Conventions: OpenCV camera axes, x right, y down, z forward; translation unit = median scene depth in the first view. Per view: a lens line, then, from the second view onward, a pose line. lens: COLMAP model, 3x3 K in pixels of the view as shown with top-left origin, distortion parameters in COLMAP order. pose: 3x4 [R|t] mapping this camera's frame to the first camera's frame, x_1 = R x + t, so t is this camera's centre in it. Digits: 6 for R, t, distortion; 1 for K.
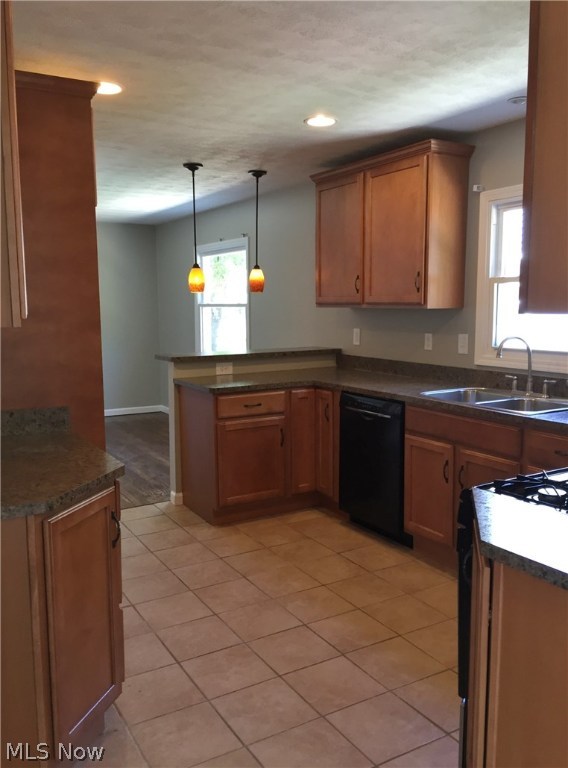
lens RADIAL K [[672.4, 0, 290.1], [0, 672.4, 385.1], [0, 0, 1]] dist [0.088717, -0.109520]
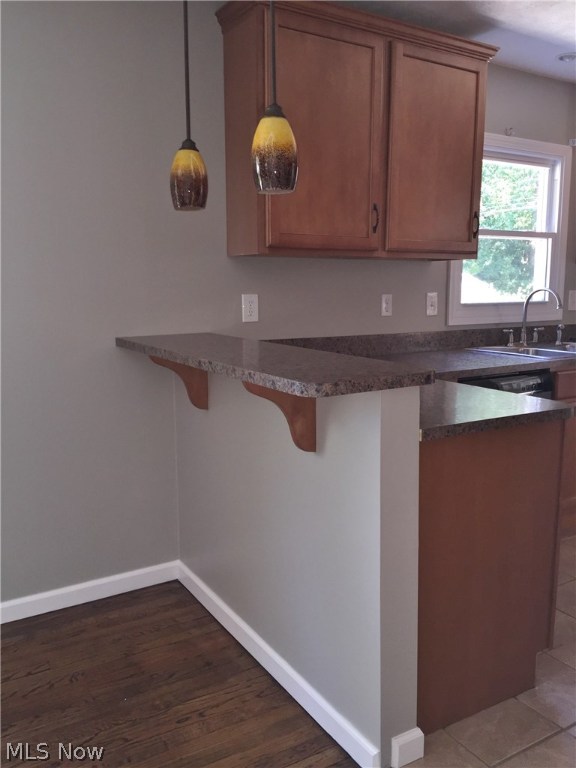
lens RADIAL K [[657.4, 0, 290.7], [0, 657.4, 386.3], [0, 0, 1]] dist [0.090048, -0.109581]
pose [[-0.025144, -0.152004, 0.988060, -0.597204], [0.117237, 0.981104, 0.153917, -0.111200], [-0.992786, 0.119708, -0.006849, 1.226266]]
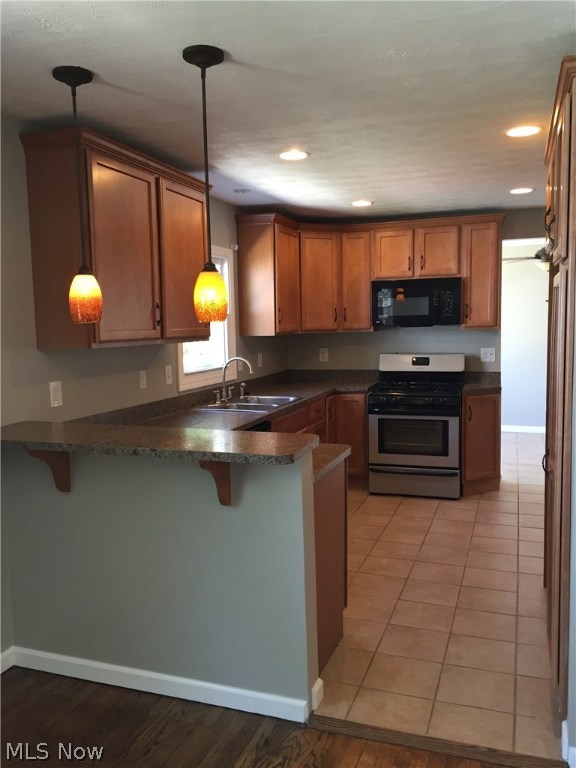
lens RADIAL K [[657.4, 0, 290.7], [0, 657.4, 386.3], [0, 0, 1]] dist [0.090048, -0.109581]
pose [[-0.649486, -0.064034, 0.757672, -0.652196], [0.105712, 0.979167, 0.173371, -0.205202], [-0.752989, 0.192697, -0.629186, 1.538470]]
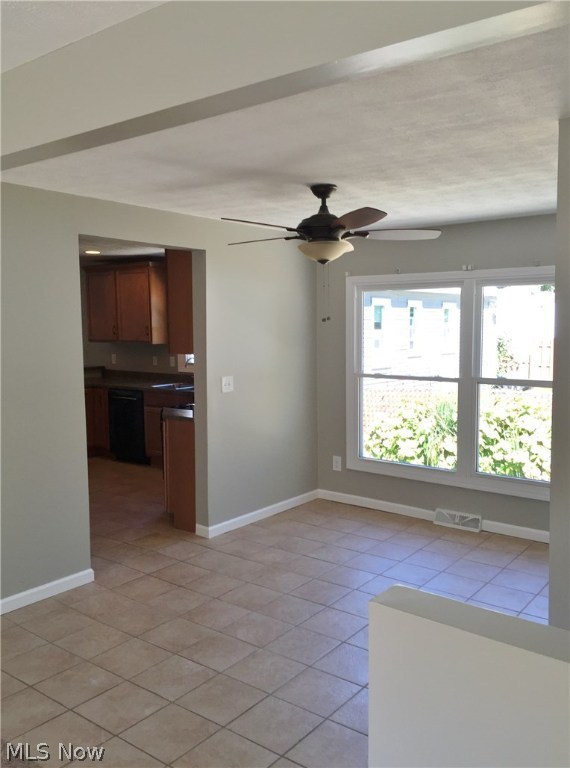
lens RADIAL K [[672.4, 0, 291.1], [0, 672.4, 385.1], [0, 0, 1]] dist [0.088717, -0.109520]
pose [[0.928992, -0.041958, 0.367715, -0.145873], [0.051307, 0.998560, -0.015681, 0.056330], [-0.366527, 0.033434, 0.929806, -0.947423]]
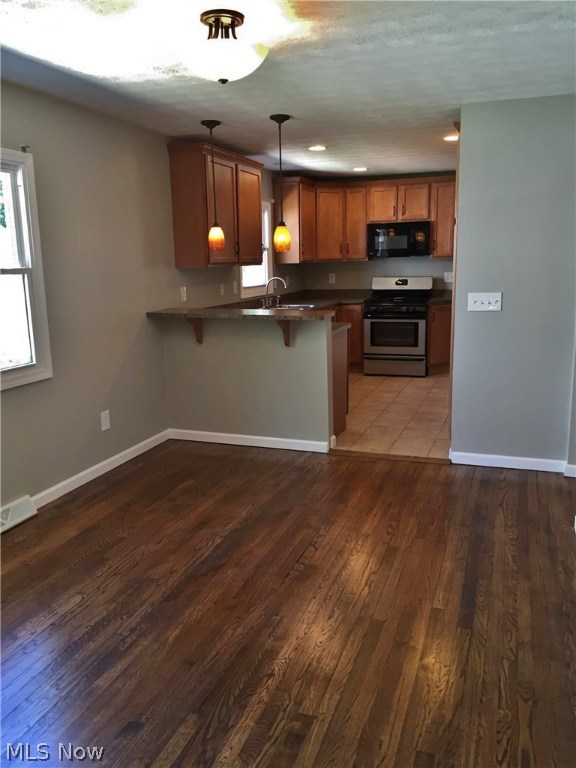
lens RADIAL K [[651.3, 0, 294.1], [0, 651.3, 386.9], [0, 0, 1]] dist [0.079237, -0.099876]
pose [[-0.651829, -0.137241, 0.745844, -1.068762], [0.106625, 0.957134, 0.269305, -0.246790], [-0.750833, 0.255067, -0.609255, 1.961295]]
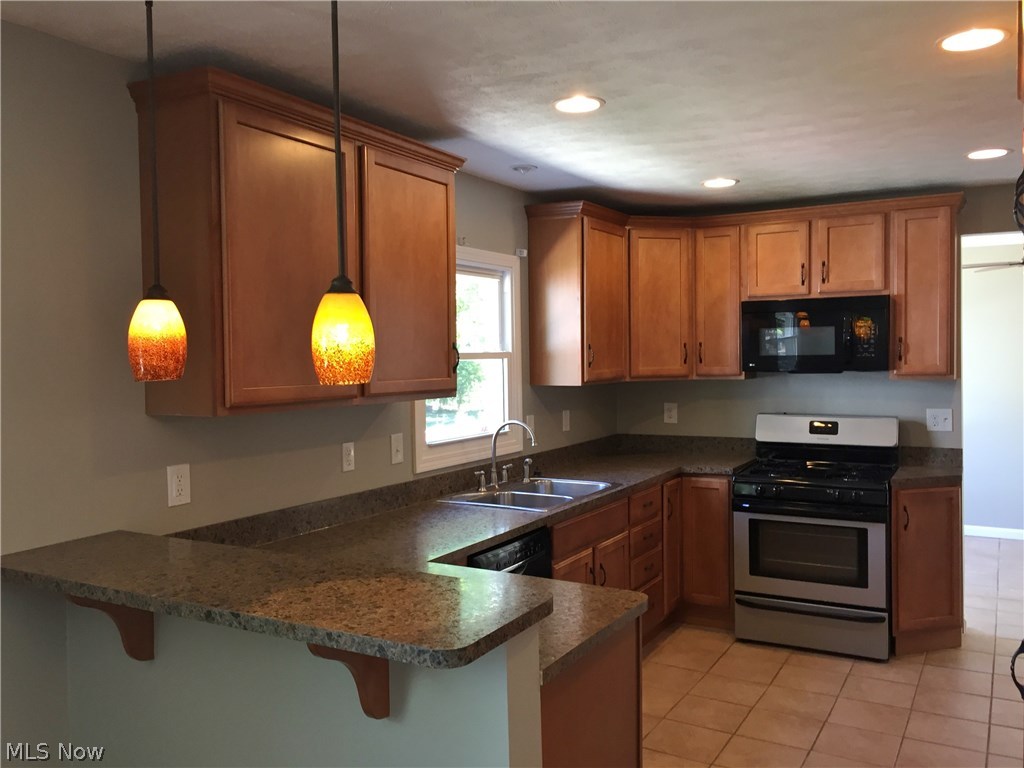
lens RADIAL K [[876.5, 0, 517.1], [0, 876.5, 379.7], [0, 0, 1]] dist [0.090048, -0.109581]
pose [[-0.502796, -0.020041, 0.864173, -0.574859], [0.111730, 0.989838, 0.087962, -0.197509], [-0.857154, 0.140781, -0.495447, 1.355970]]
